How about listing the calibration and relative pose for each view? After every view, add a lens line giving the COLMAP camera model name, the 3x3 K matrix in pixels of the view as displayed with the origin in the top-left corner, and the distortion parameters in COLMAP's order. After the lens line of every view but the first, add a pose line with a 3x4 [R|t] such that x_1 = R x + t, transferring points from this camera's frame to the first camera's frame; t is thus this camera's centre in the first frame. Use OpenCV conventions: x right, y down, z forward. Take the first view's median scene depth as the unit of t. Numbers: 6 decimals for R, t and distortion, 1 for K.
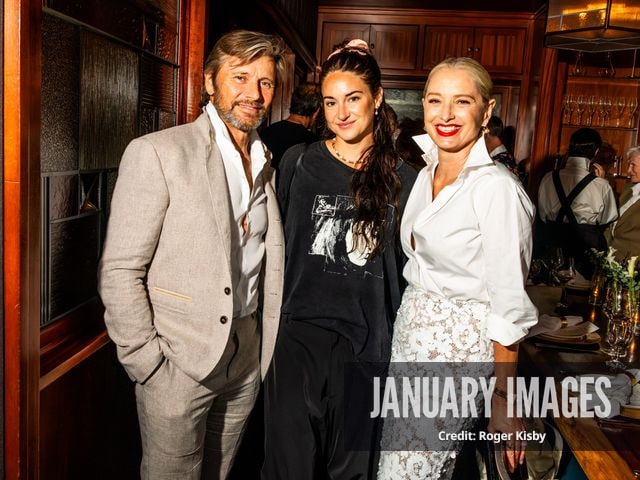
lens RADIAL K [[630.2, 0, 320.0], [0, 630.2, 240.0], [0, 0, 1]] dist [-0.014950, 0.017473]
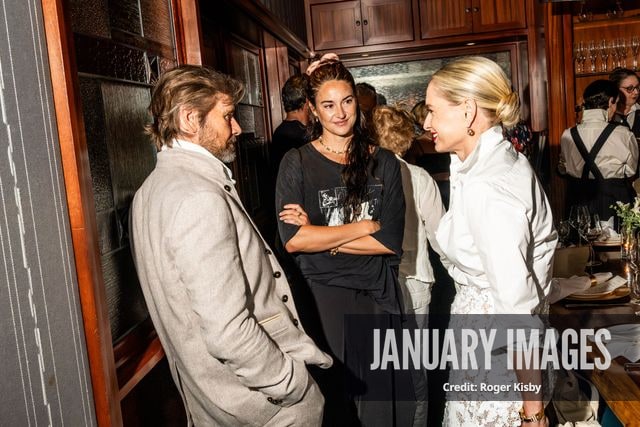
lens RADIAL K [[524.2, 0, 319.6], [0, 524.2, 201.2], [0, 0, 1]] dist [-0.000323, 0.001212]
pose [[0.988398, -0.150604, -0.019674, -0.007864], [0.148847, 0.986250, -0.071797, 0.002187], [0.030216, 0.068035, 0.997225, 0.194955]]
